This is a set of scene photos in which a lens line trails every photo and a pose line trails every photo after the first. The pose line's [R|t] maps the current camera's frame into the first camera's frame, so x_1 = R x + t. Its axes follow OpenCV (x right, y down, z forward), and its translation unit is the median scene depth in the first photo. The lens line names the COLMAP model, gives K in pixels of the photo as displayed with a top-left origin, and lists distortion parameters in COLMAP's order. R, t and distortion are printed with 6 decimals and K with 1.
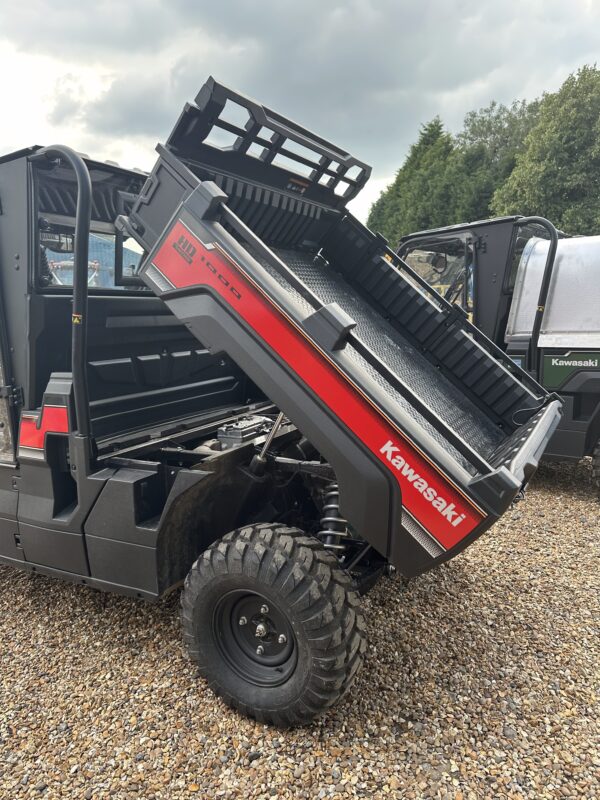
lens RADIAL K [[566.8, 0, 298.7], [0, 566.8, 414.2], [0, 0, 1]] dist [0.044248, -0.051984]
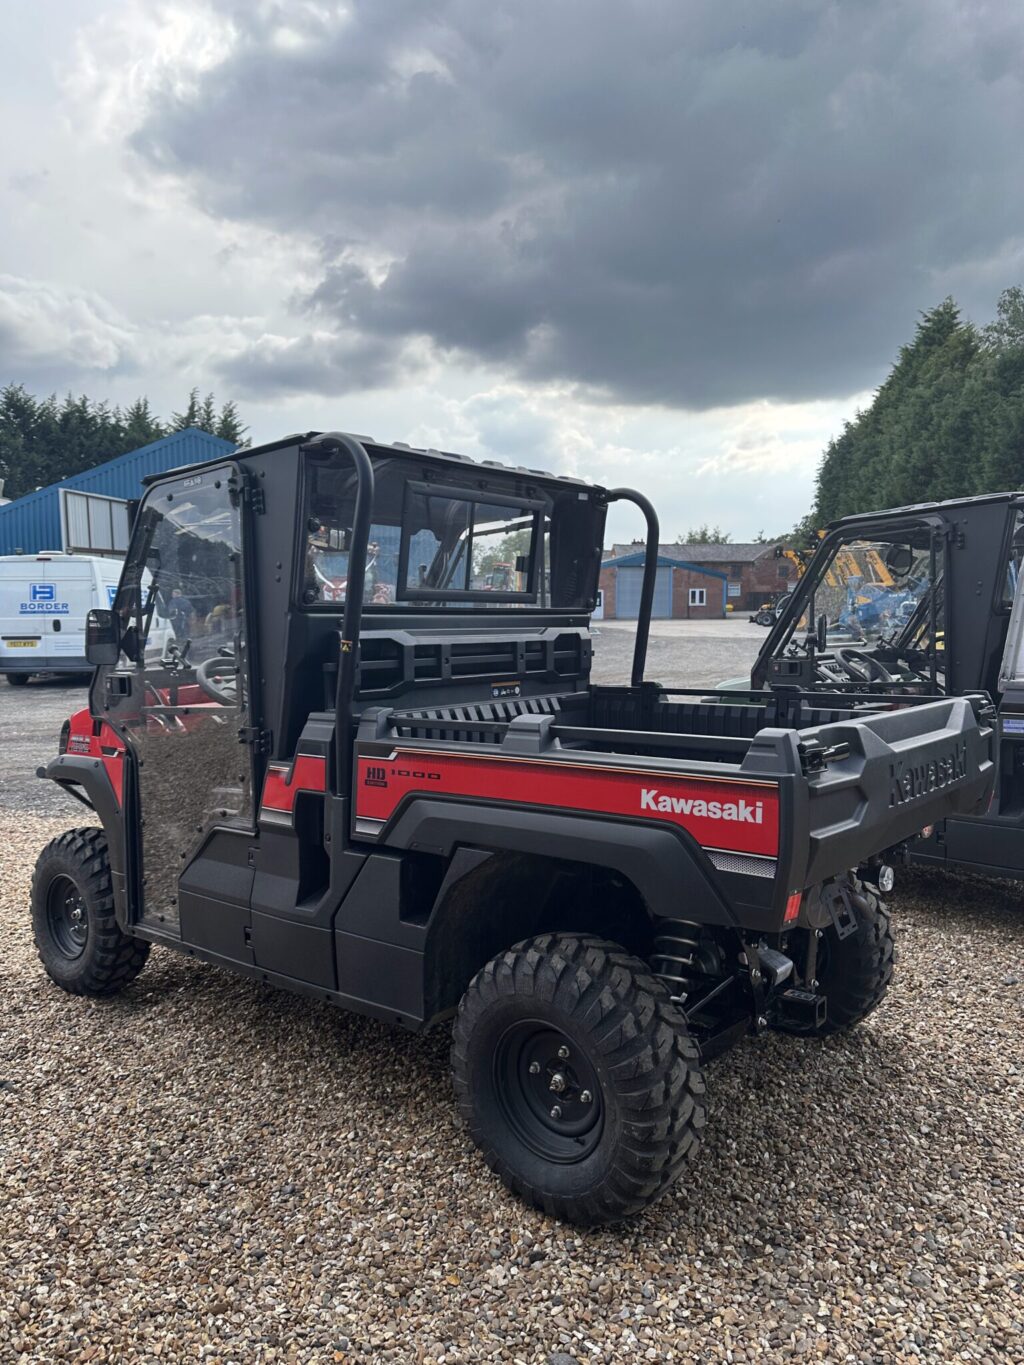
lens RADIAL K [[967.1, 0, 509.8], [0, 967.1, 706.8], [0, 0, 1]] dist [0.044248, -0.051984]
pose [[0.981367, 0.036559, -0.188633, 0.083349], [-0.053379, 0.994961, -0.084870, 0.015345], [0.184580, 0.093357, 0.978373, -0.239009]]
